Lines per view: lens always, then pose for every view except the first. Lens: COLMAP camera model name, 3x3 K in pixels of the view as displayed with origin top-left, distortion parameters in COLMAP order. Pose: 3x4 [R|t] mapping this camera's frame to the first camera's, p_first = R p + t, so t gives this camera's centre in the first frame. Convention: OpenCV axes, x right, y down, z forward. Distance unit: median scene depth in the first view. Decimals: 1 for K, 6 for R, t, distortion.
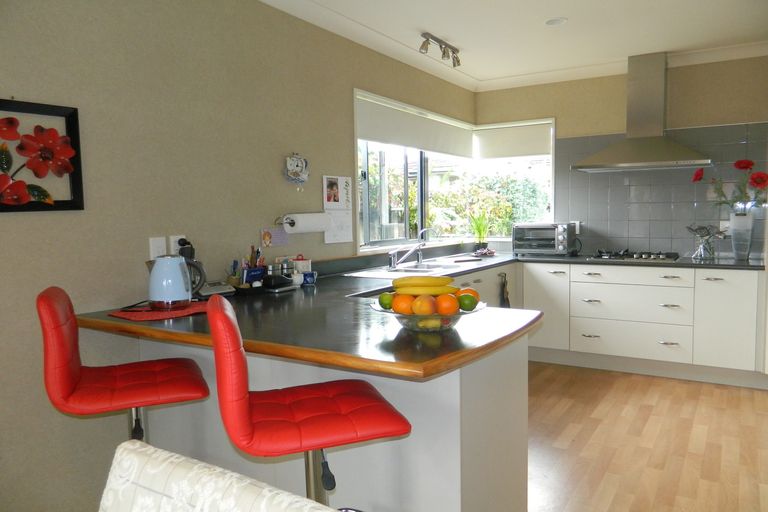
lens RADIAL K [[568.3, 0, 383.9], [0, 568.3, 257.0], [0, 0, 1]] dist [0.018504, -0.008345]
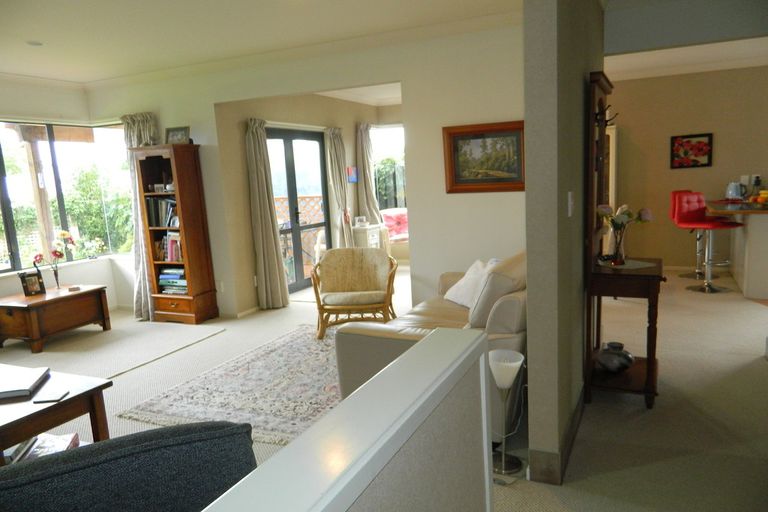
lens RADIAL K [[568.3, 0, 385.9], [0, 568.3, 256.9], [0, 0, 1]] dist [0.018504, -0.008345]
pose [[0.142744, 0.158867, -0.976927, 2.368212], [-0.028296, 0.987286, 0.156417, -0.034483], [0.989355, 0.005315, 0.145424, -1.204741]]
